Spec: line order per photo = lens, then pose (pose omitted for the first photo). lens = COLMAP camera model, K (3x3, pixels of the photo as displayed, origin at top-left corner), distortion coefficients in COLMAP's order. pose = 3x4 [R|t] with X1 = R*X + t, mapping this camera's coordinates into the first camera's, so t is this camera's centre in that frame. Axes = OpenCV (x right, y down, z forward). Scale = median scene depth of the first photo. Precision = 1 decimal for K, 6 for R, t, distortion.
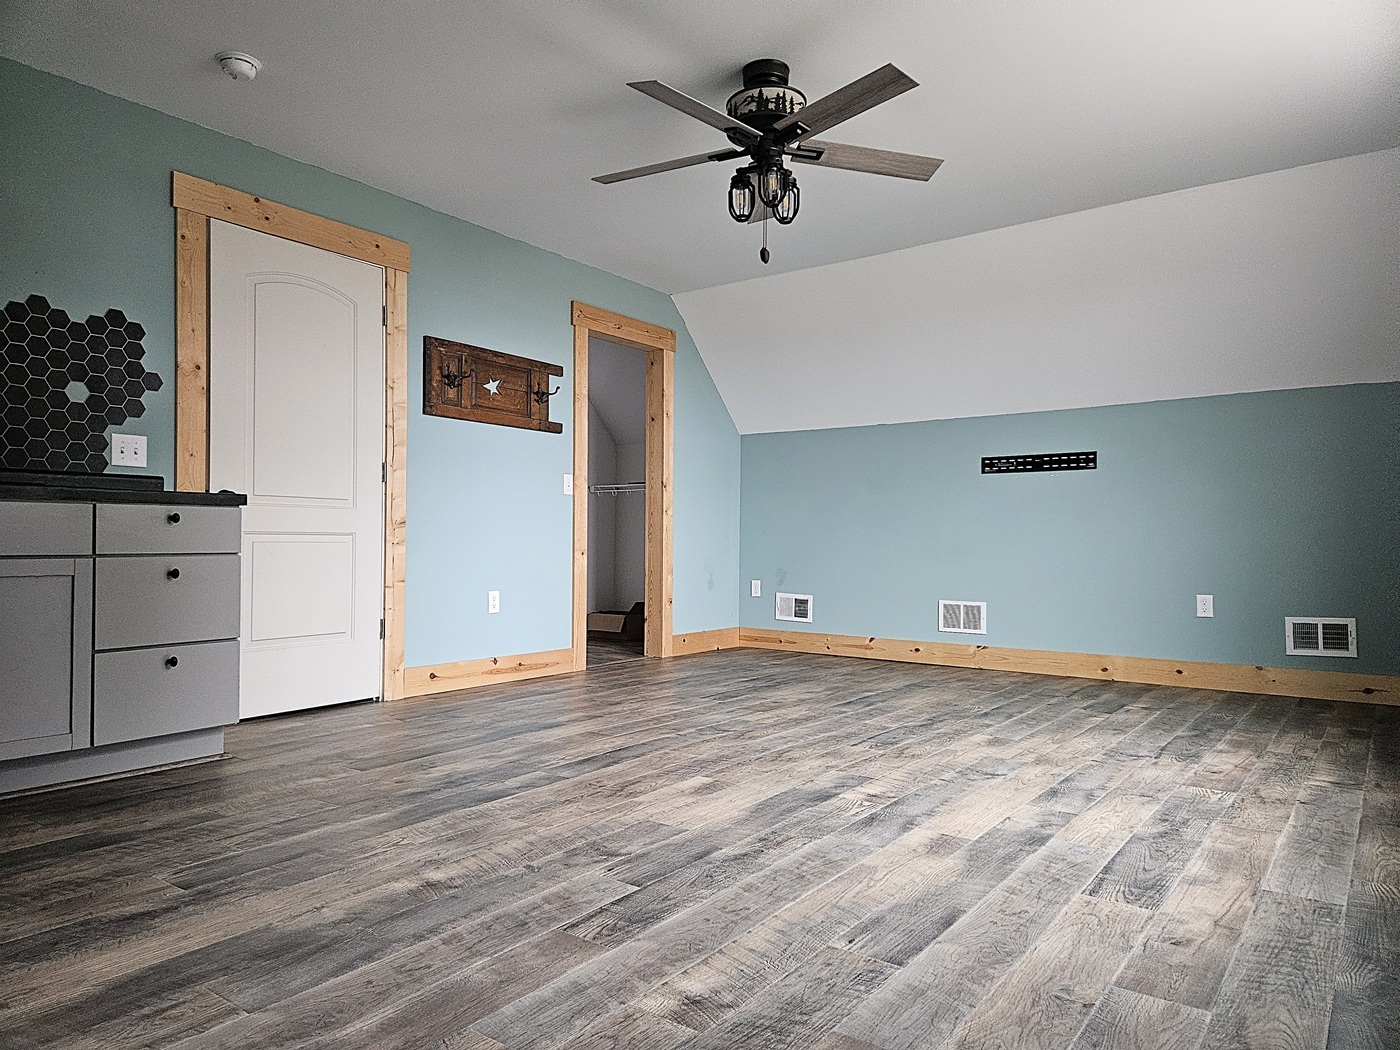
lens RADIAL K [[933.2, 0, 693.0], [0, 933.2, 523.0], [0, 0, 1]] dist [0.097722, -0.082199]
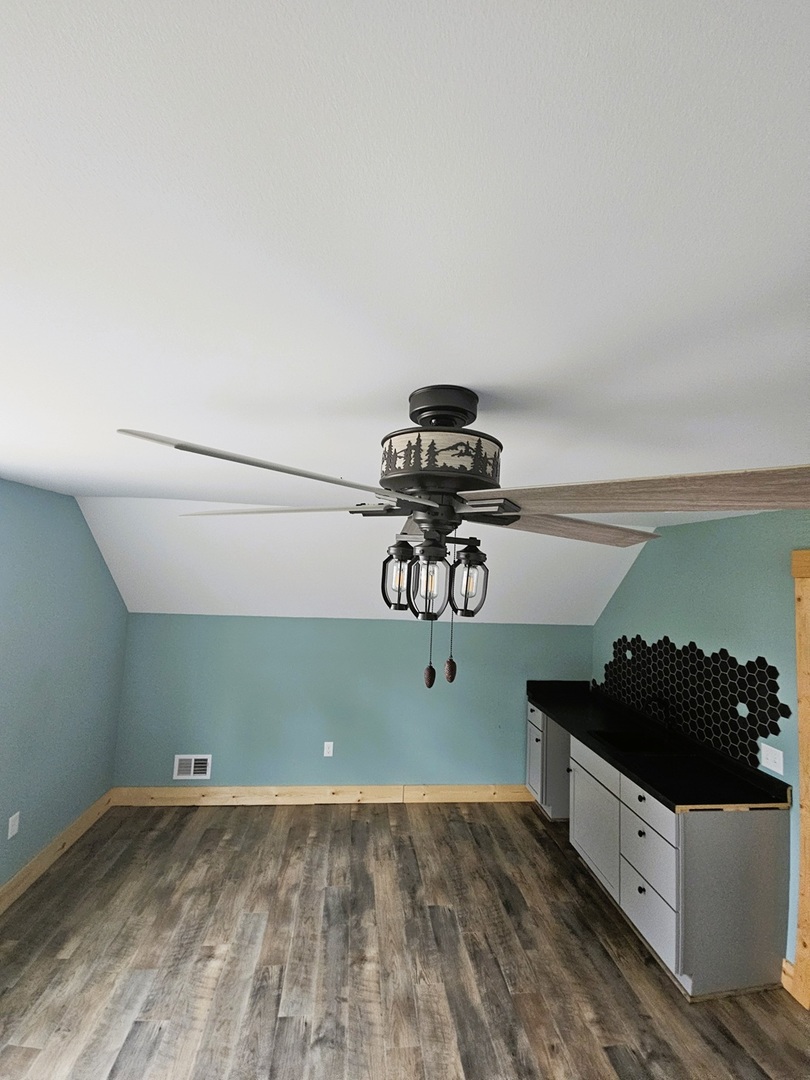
lens RADIAL K [[429.2, 0, 405.3], [0, 429.2, 533.2], [0, 0, 1]] dist [0.035374, -0.023737]
pose [[-0.730552, -0.094264, -0.676319, 0.432274], [-0.035281, 0.994314, -0.100475, -0.514452], [0.681944, -0.049540, -0.729724, 1.775232]]
